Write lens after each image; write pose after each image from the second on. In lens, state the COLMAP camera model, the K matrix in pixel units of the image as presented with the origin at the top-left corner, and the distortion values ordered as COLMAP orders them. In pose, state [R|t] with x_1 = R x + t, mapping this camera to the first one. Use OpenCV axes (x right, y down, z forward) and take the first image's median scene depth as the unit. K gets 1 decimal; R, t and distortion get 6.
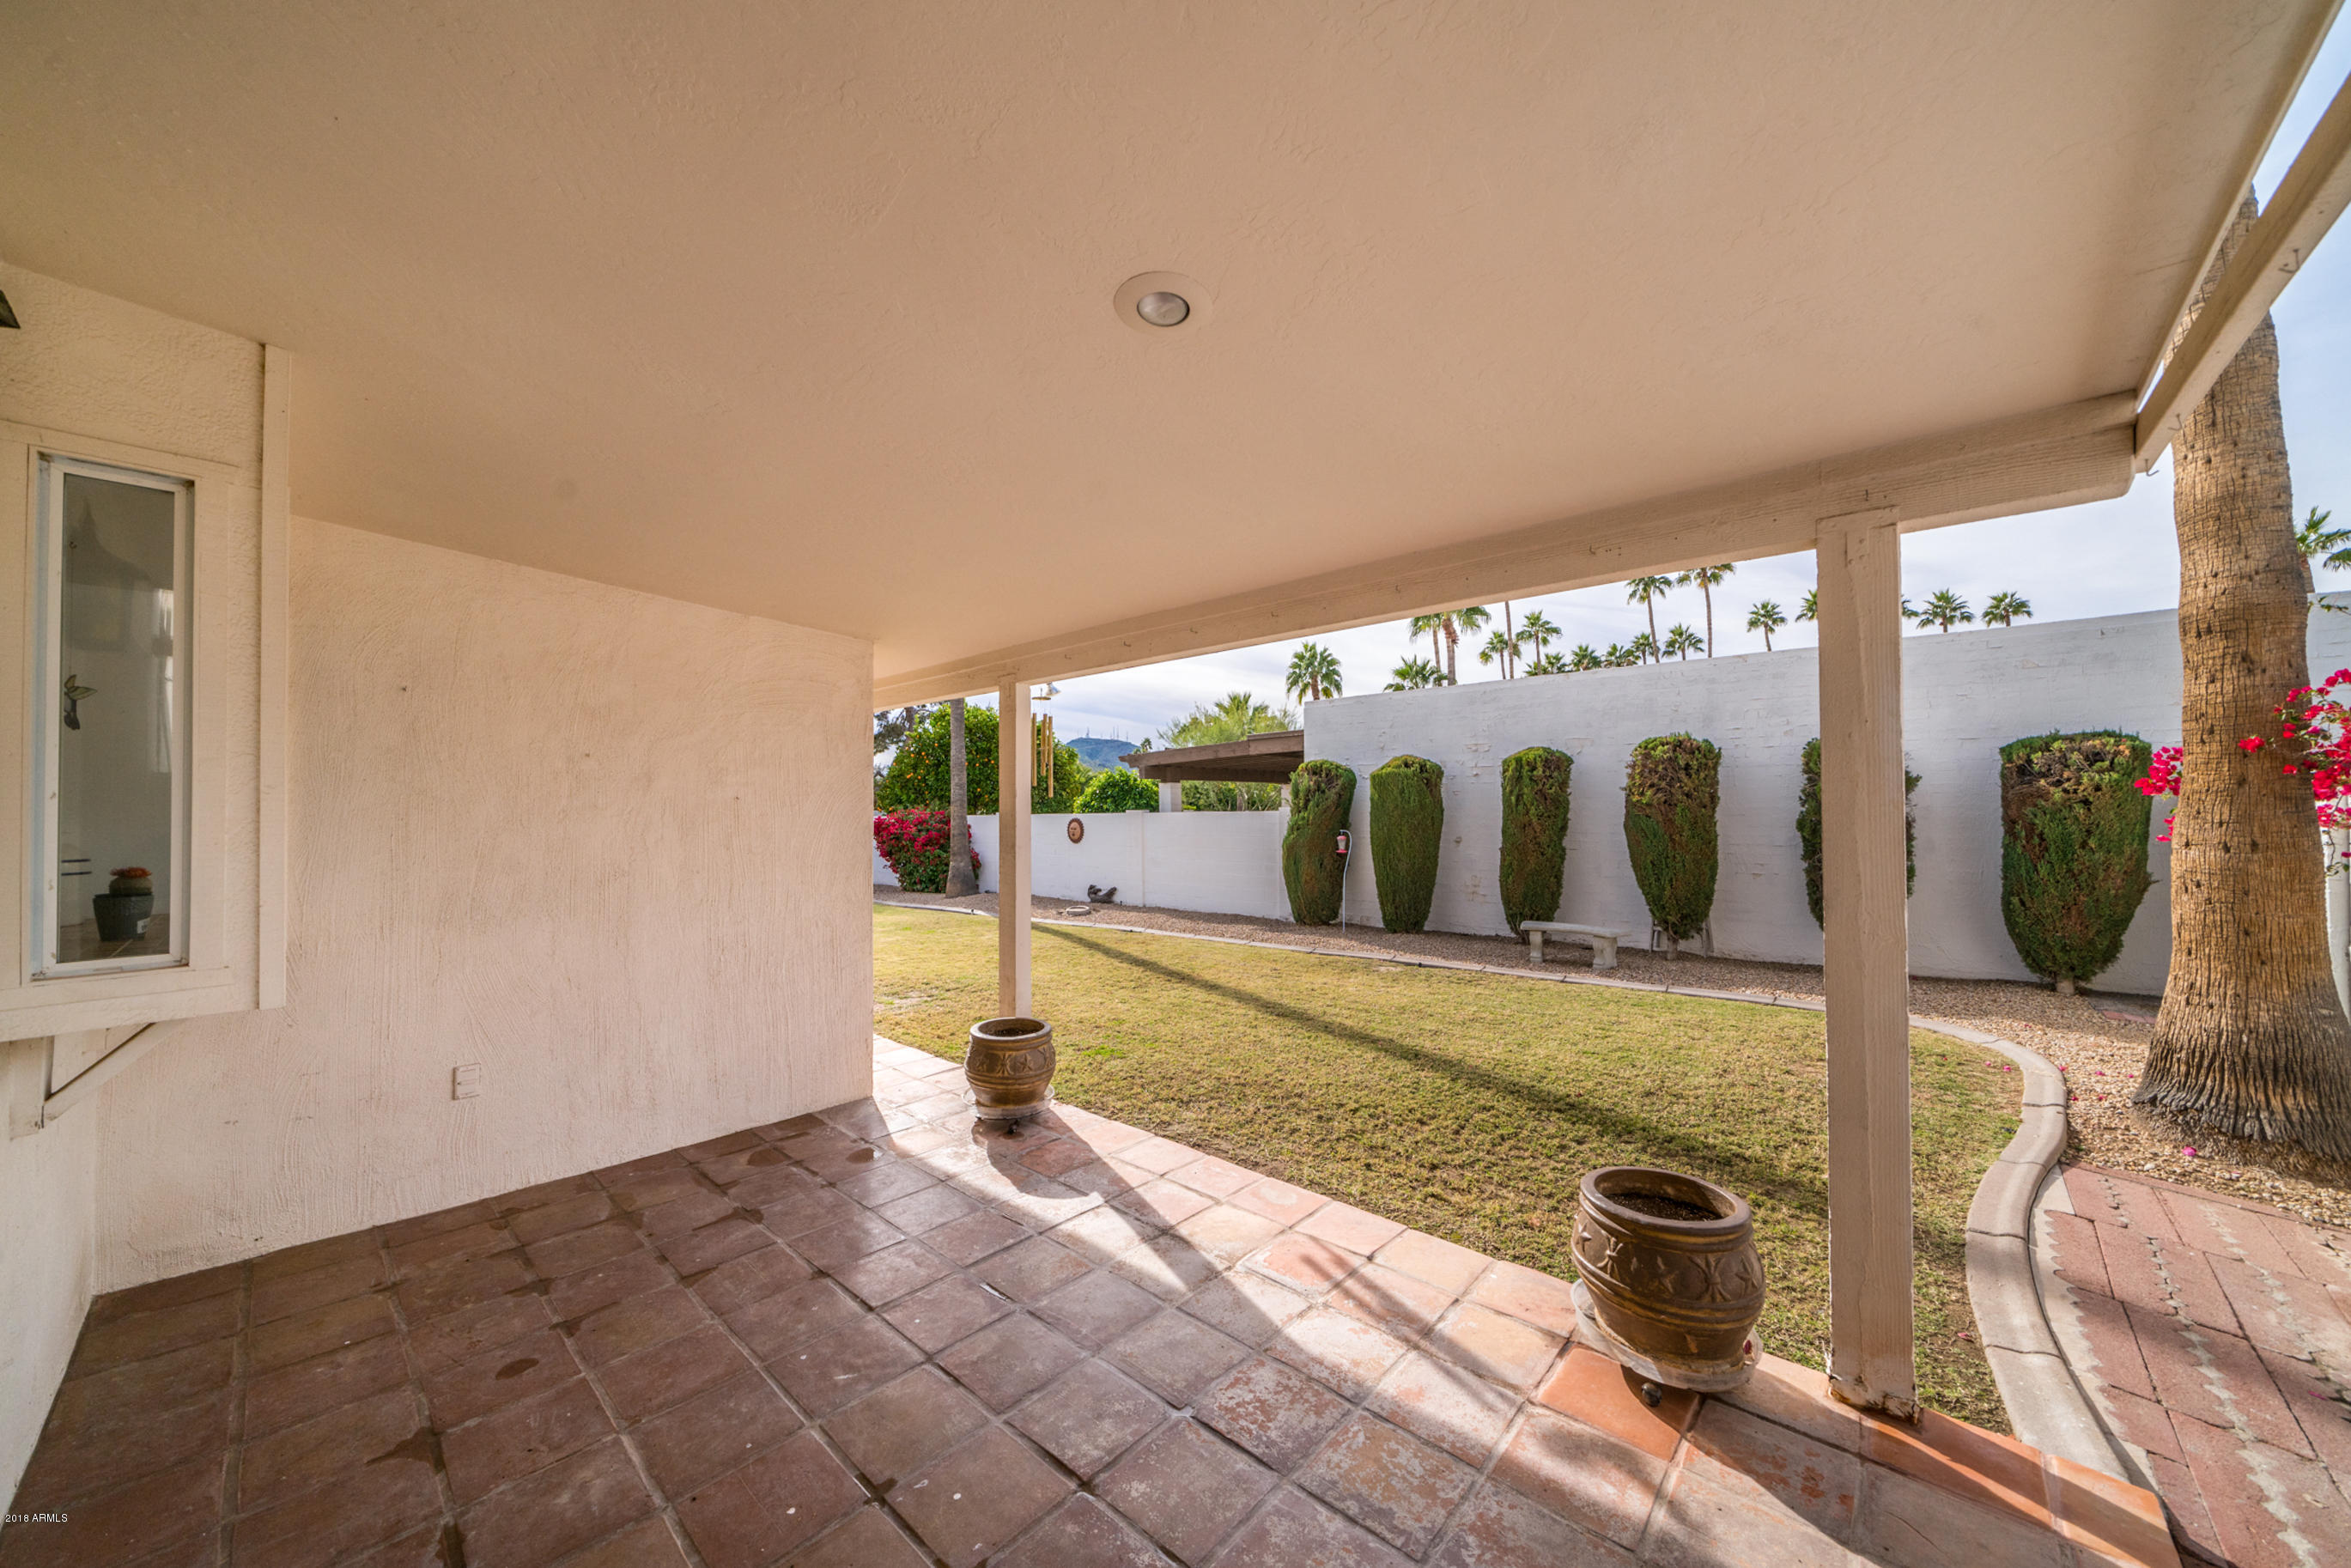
lens RADIAL K [[797.6, 0, 1174.8], [0, 797.6, 791.4], [0, 0, 1]] dist [-0.008550, 0.000918]
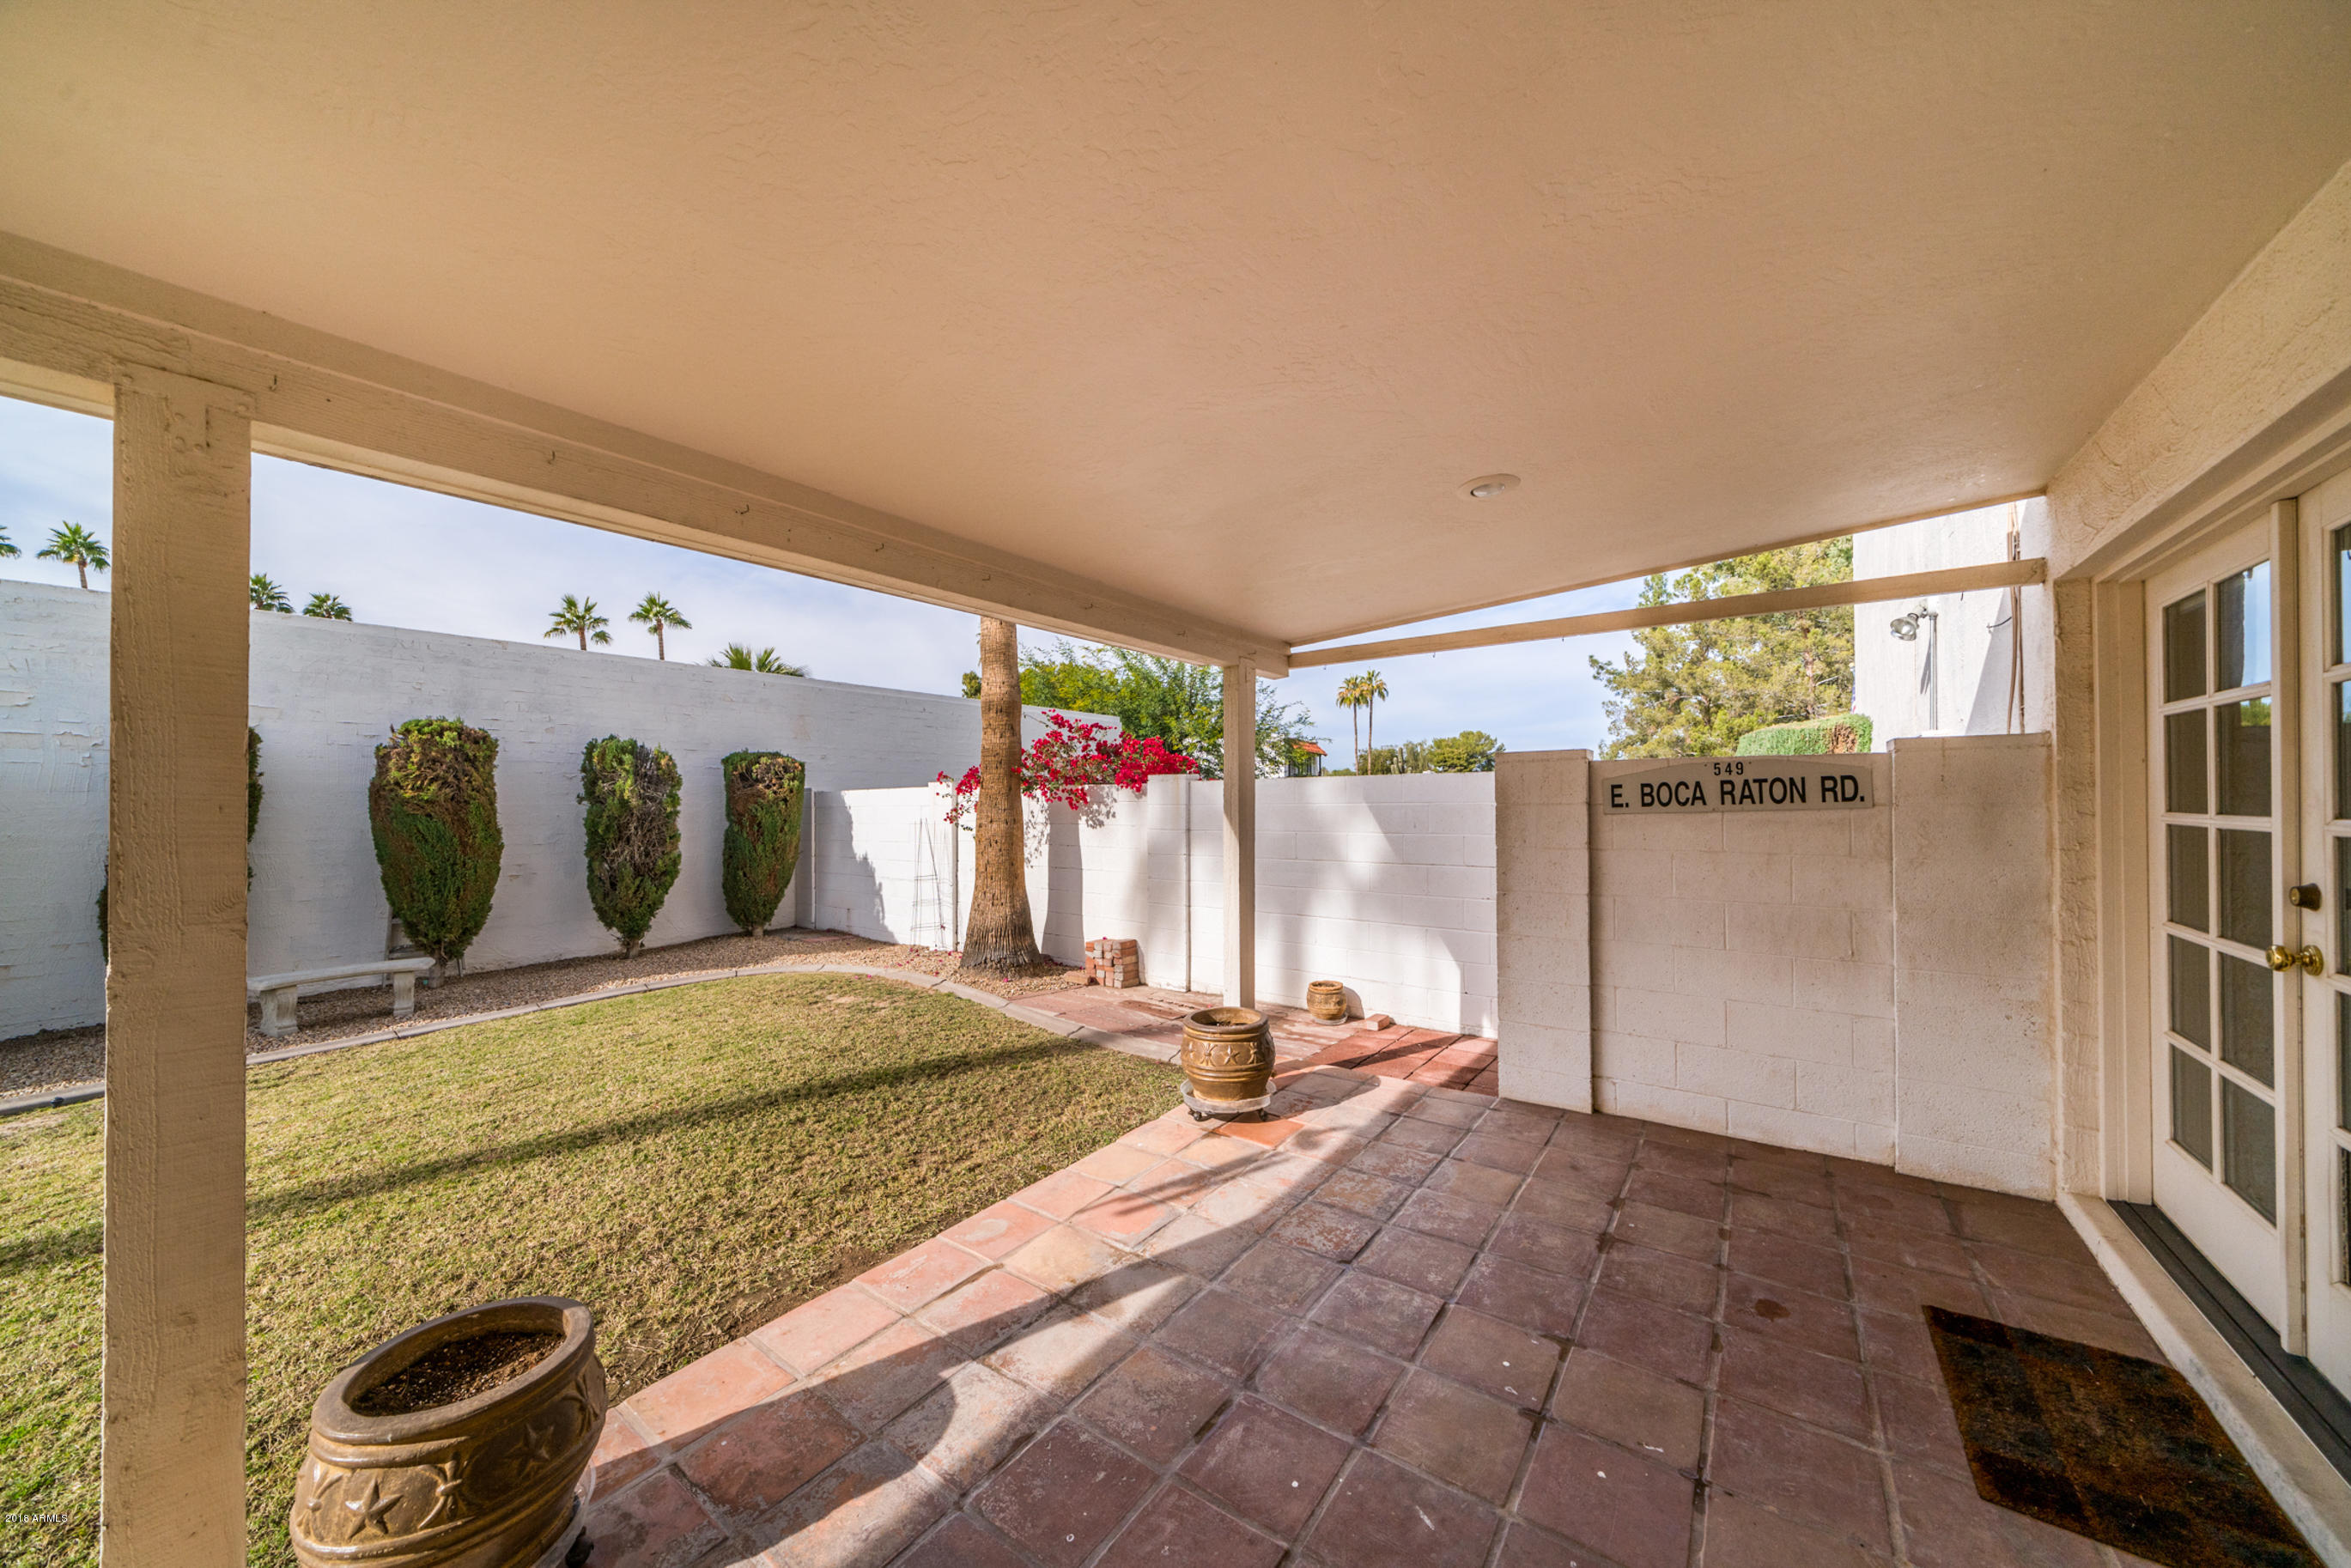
lens RADIAL K [[797.6, 0, 1162.6], [0, 797.6, 794.7], [0, 0, 1]] dist [-0.008550, 0.000918]
pose [[-0.081378, 0.013927, 0.996586, -0.439397], [-0.014414, 0.999781, -0.015148, 0.017786], [-0.996579, -0.015598, -0.081159, 0.497387]]
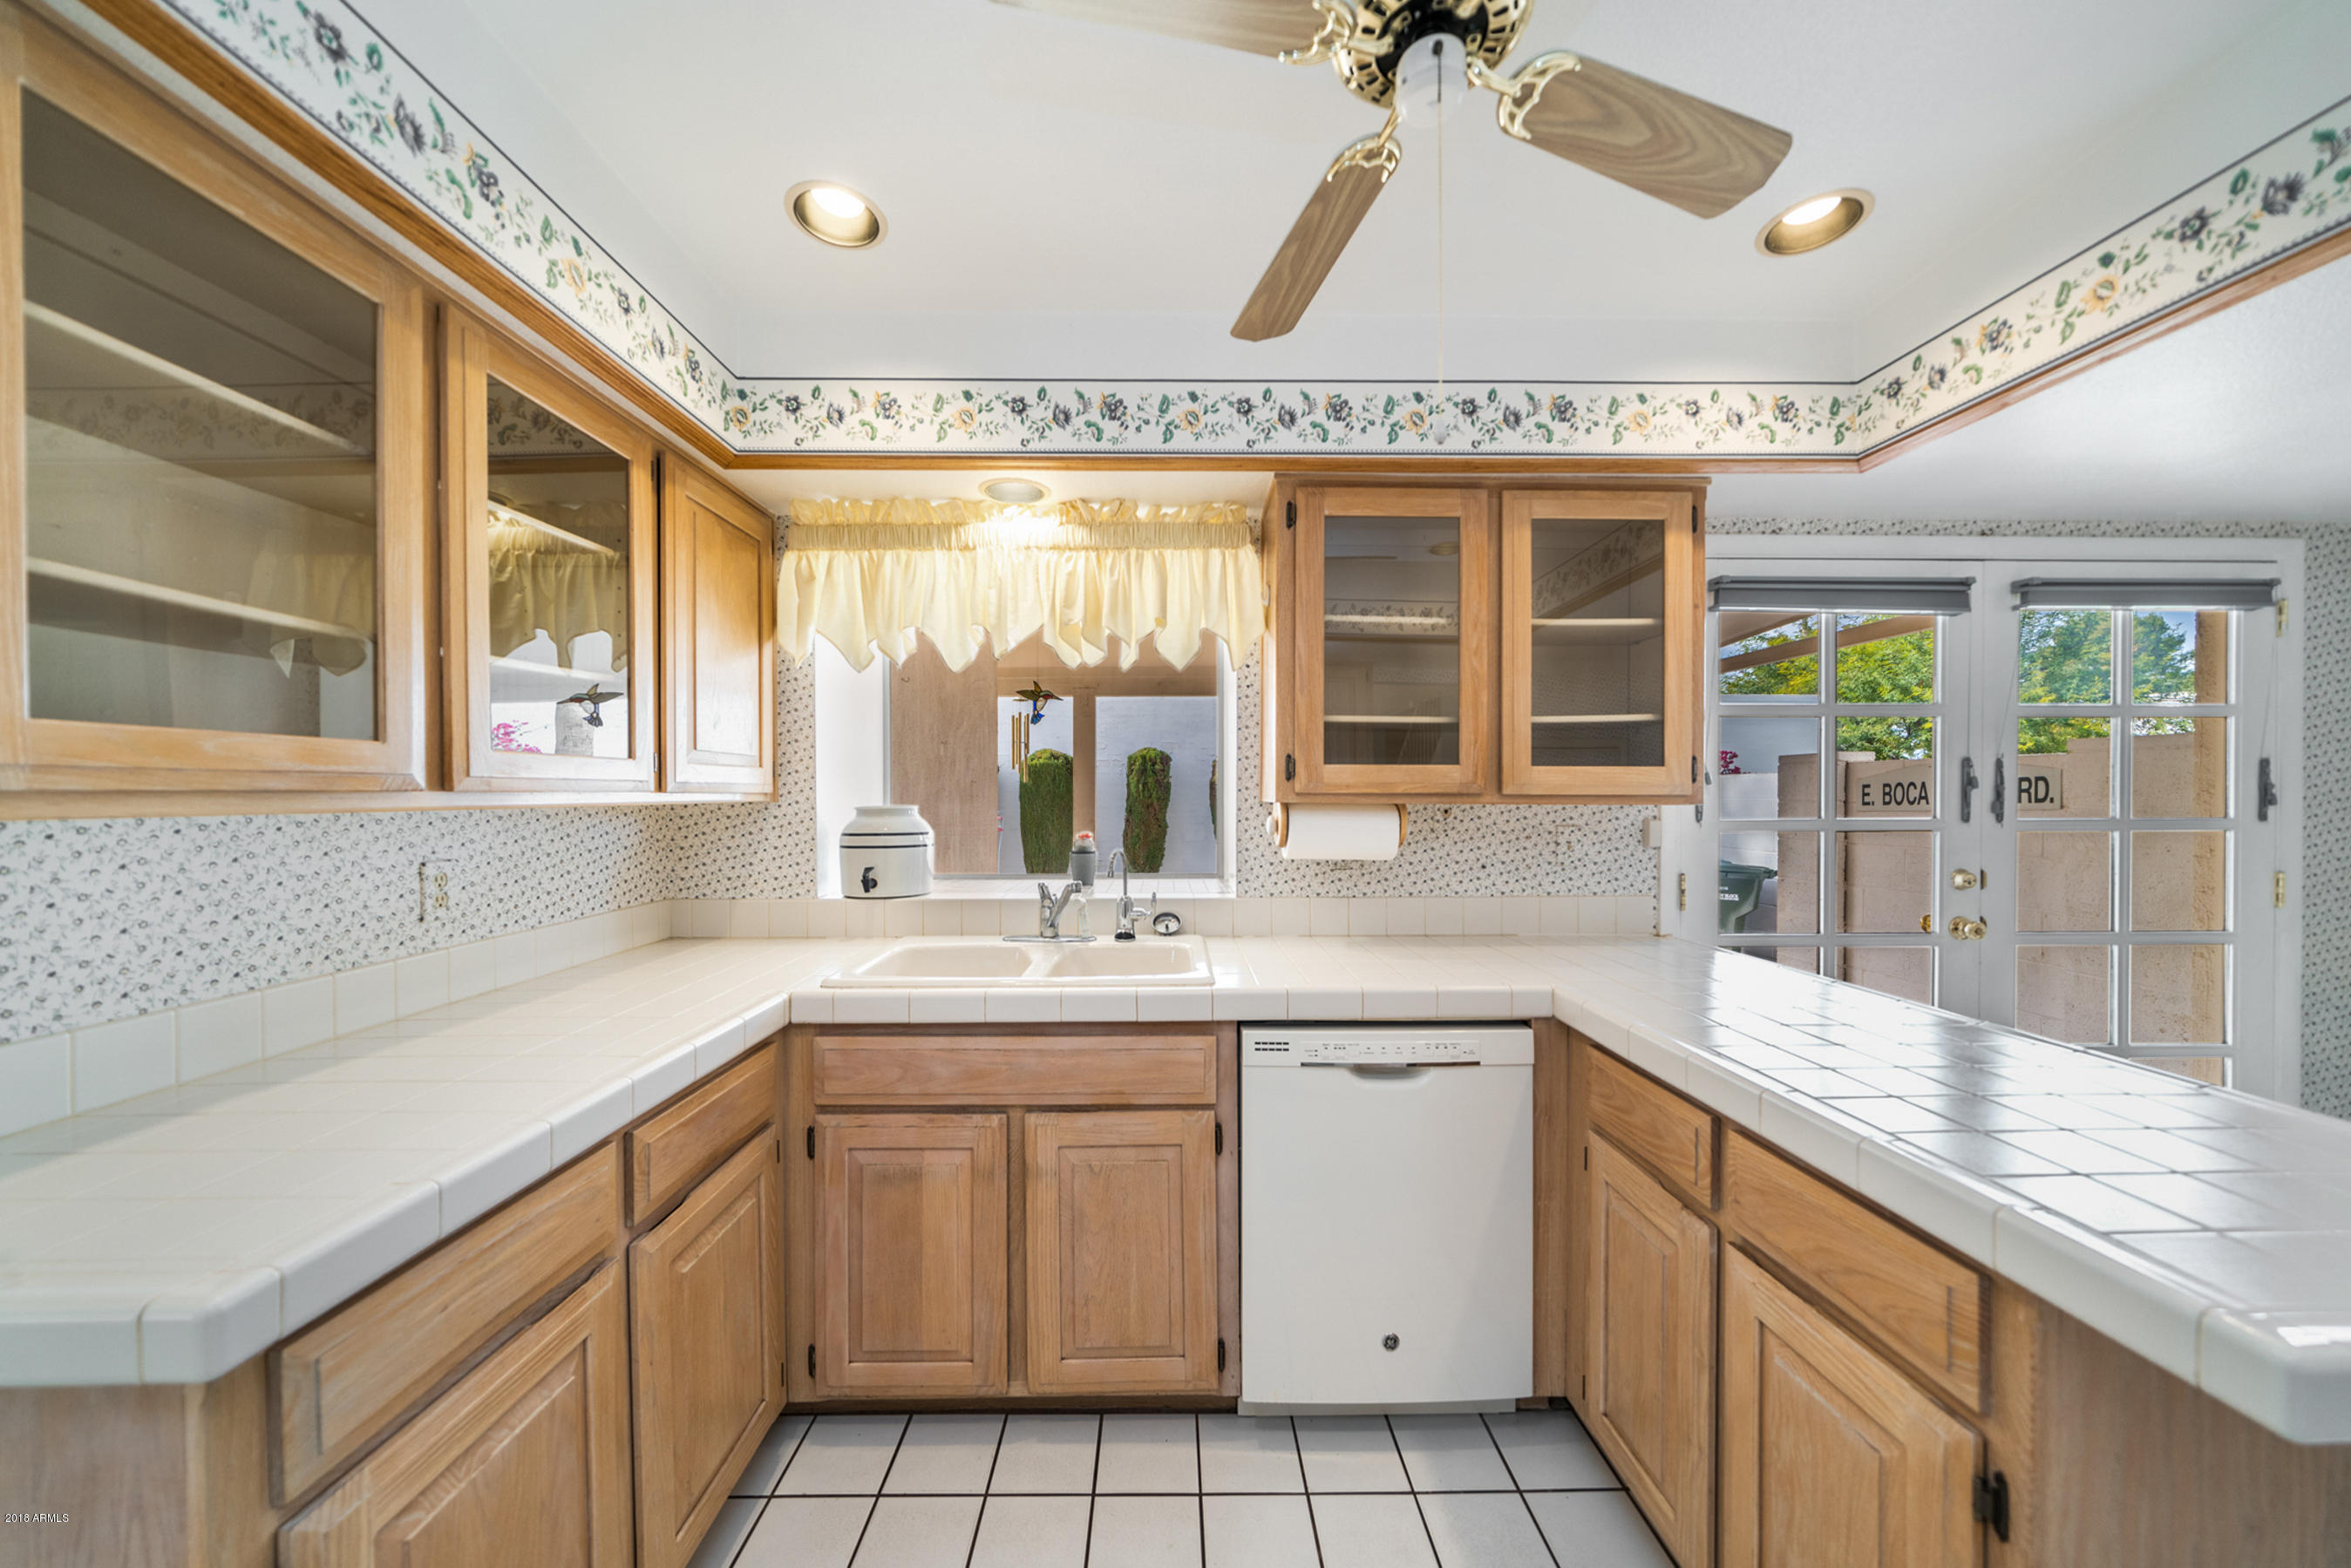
lens RADIAL K [[797.5, 0, 1183.6], [0, 797.5, 797.8], [0, 0, 1]] dist [-0.008550, 0.000918]
pose [[0.726192, 0.000329, 0.687492, -0.776712], [-0.018577, 0.999644, 0.019145, 0.003827], [-0.687241, -0.026675, 0.725940, -0.041150]]
